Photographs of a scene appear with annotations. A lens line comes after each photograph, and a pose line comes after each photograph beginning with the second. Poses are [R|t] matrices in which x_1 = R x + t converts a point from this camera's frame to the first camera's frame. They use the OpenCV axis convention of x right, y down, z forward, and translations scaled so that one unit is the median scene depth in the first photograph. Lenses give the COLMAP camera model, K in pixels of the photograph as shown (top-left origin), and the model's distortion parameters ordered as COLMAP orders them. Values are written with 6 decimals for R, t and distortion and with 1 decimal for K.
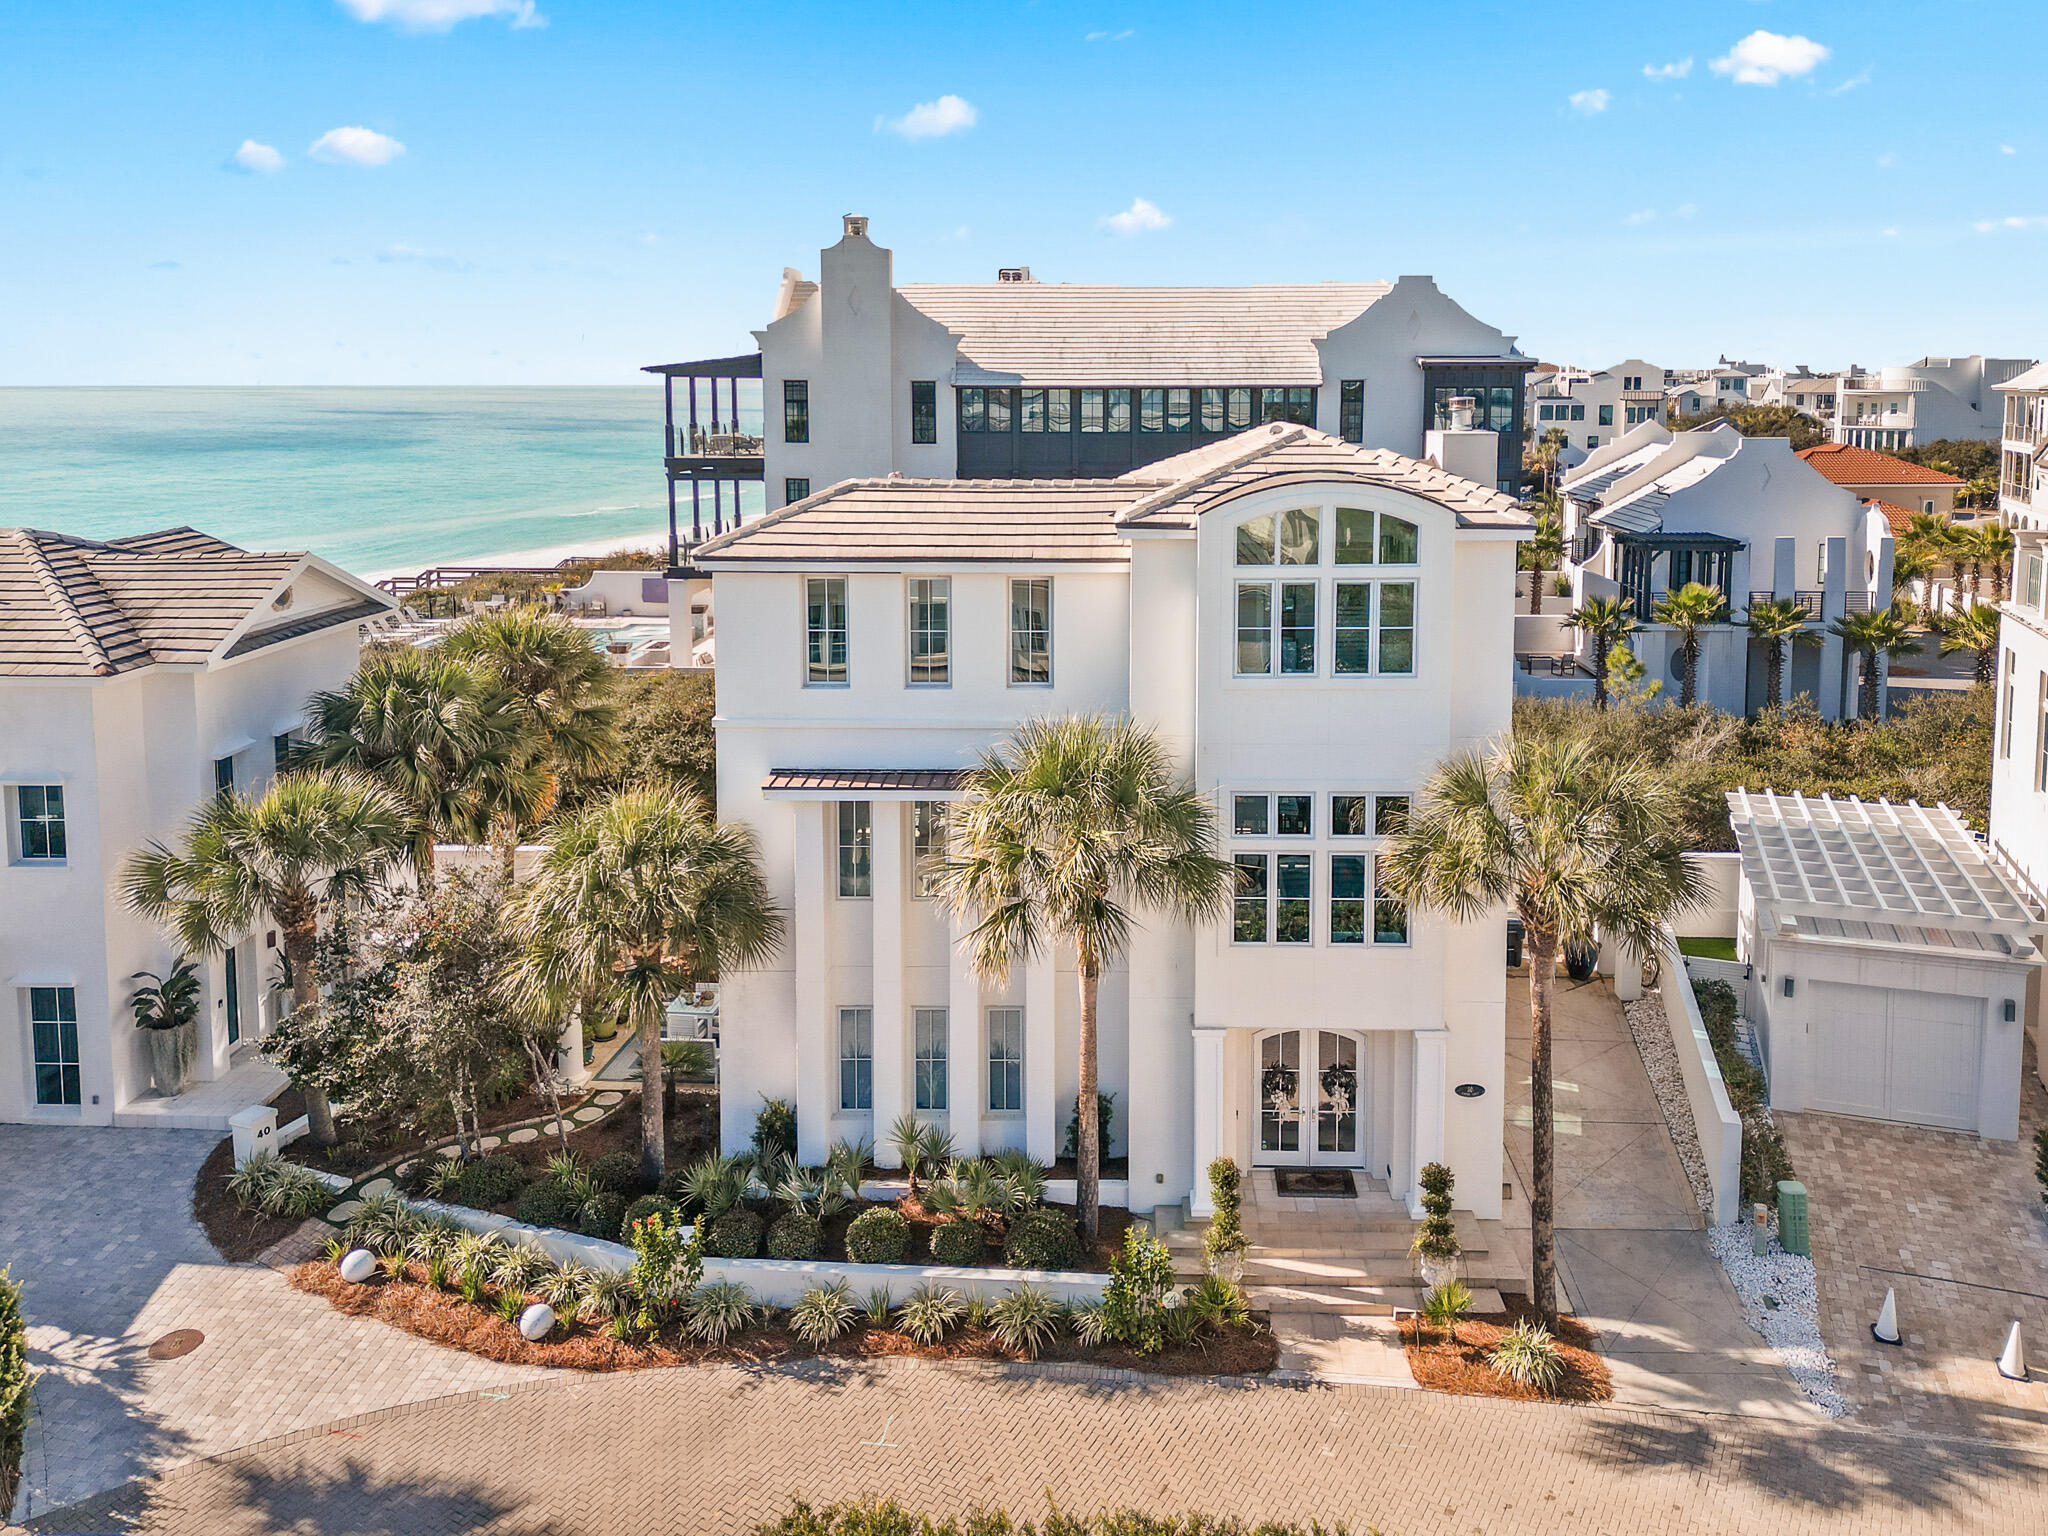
lens RADIAL K [[1509.3, 0, 1134.3], [0, 1509.3, 559.2], [0, 0, 1]] dist [0.057548, -0.034864]
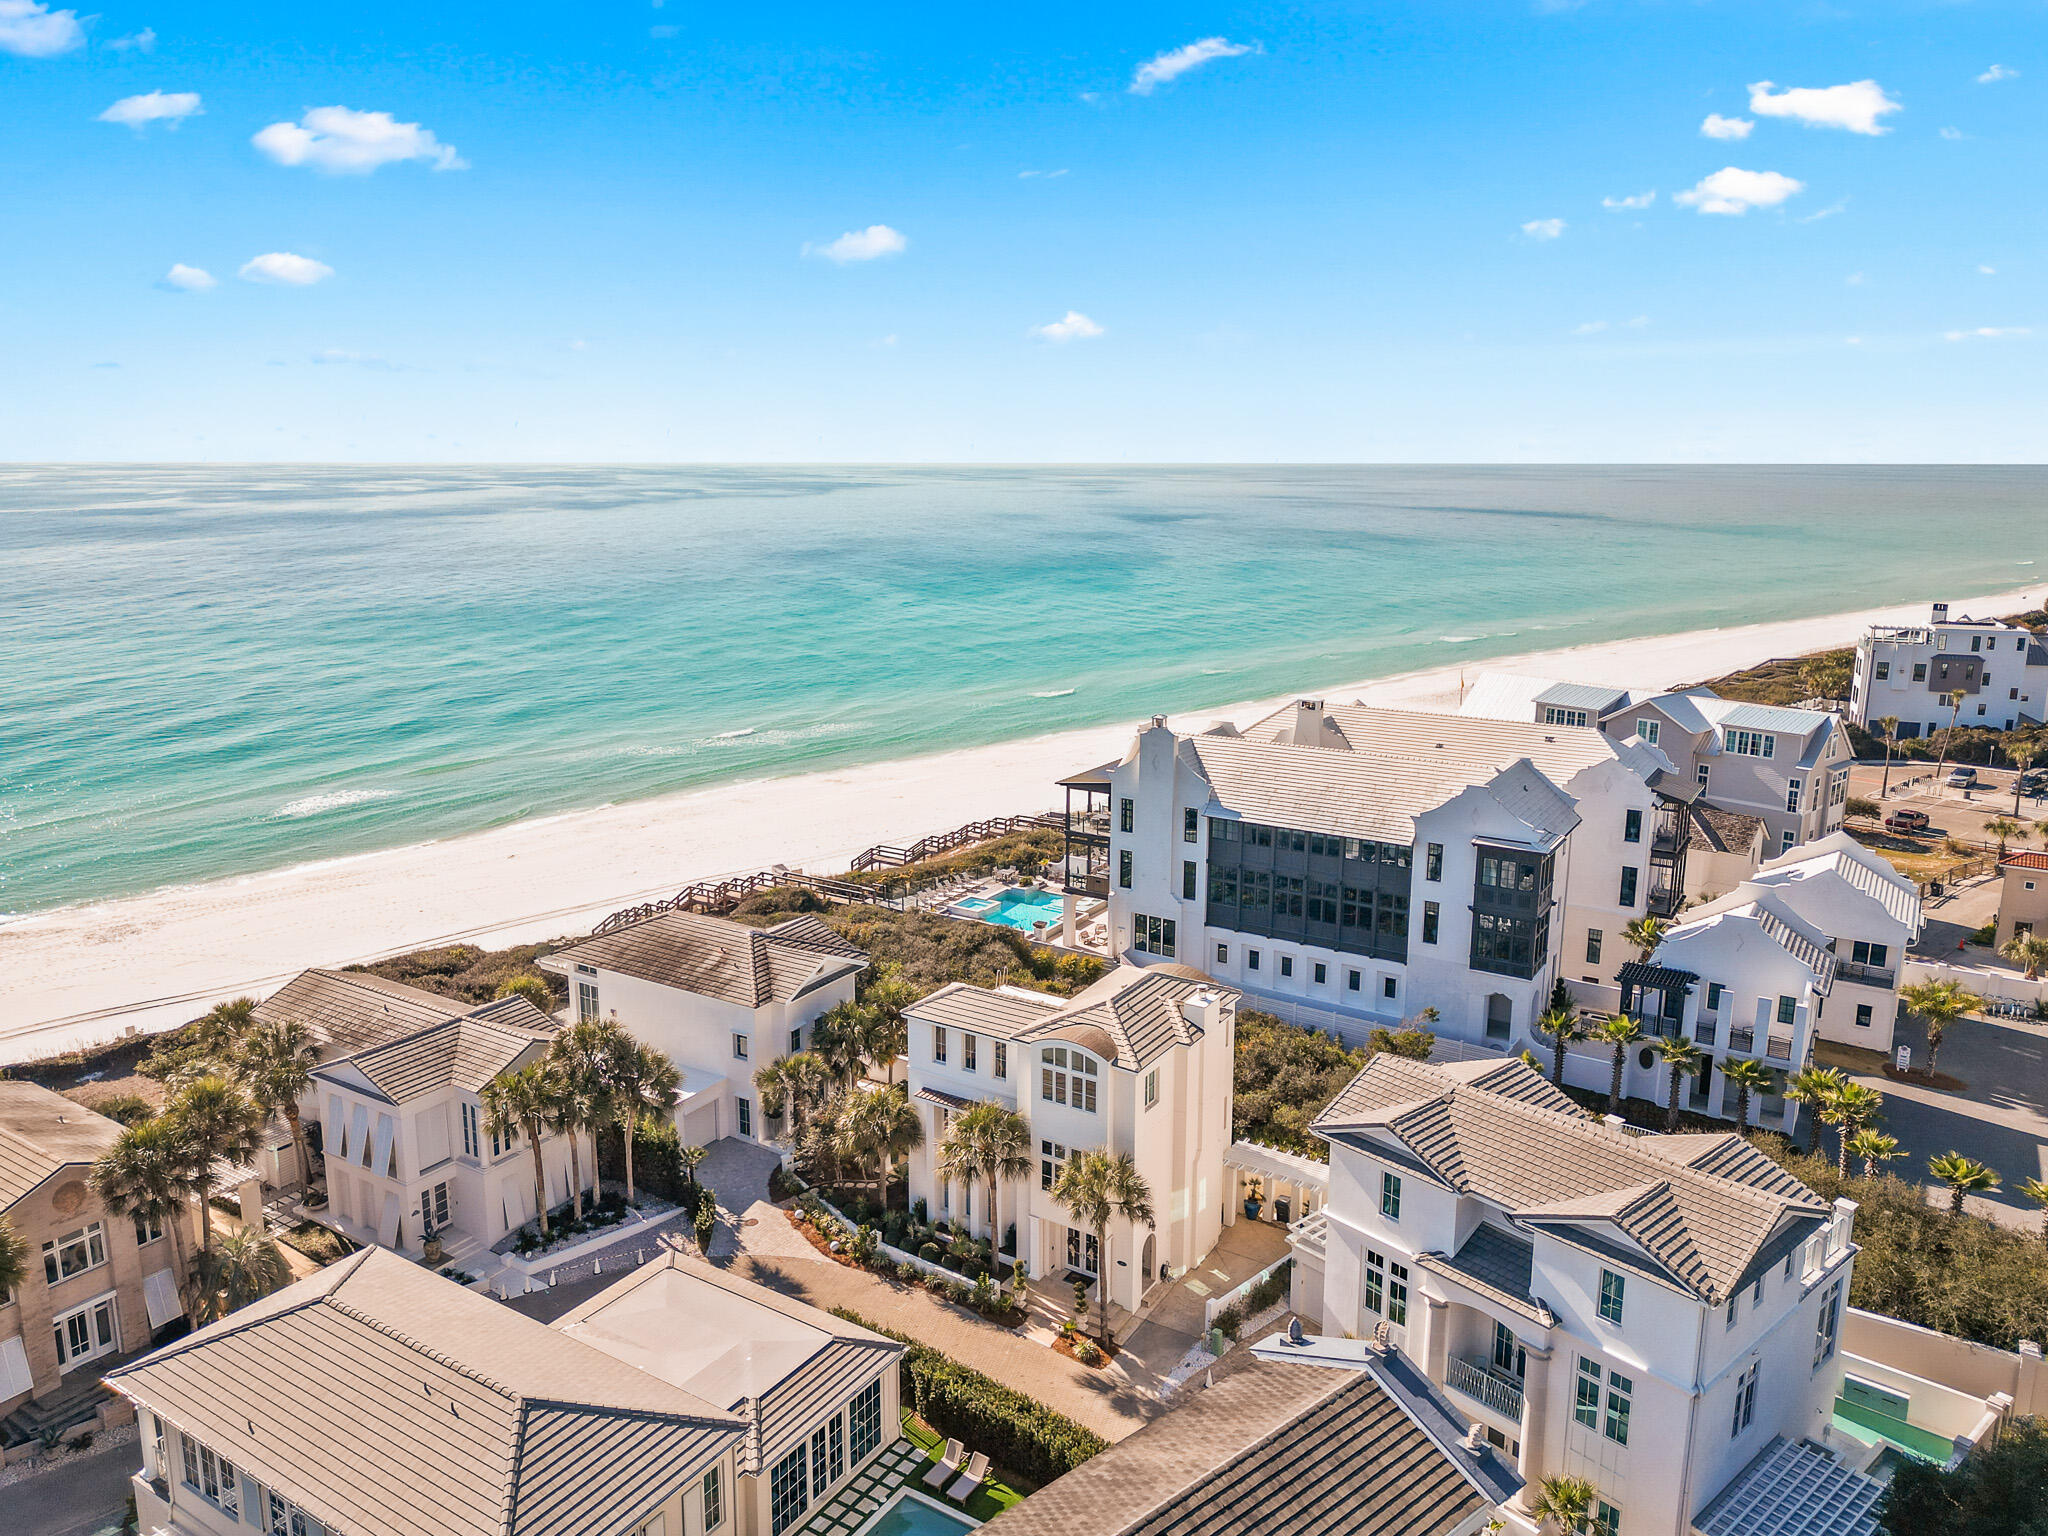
lens RADIAL K [[1428.4, 0, 1024.0], [0, 1428.4, 768.0], [0, 0, 1]] dist [0.088651, -0.086397]
pose [[0.852113, 0.109179, -0.511843, 1.359524], [-0.061684, 0.992133, 0.108936, -0.838485], [0.519710, -0.061253, 0.852144, -1.292914]]
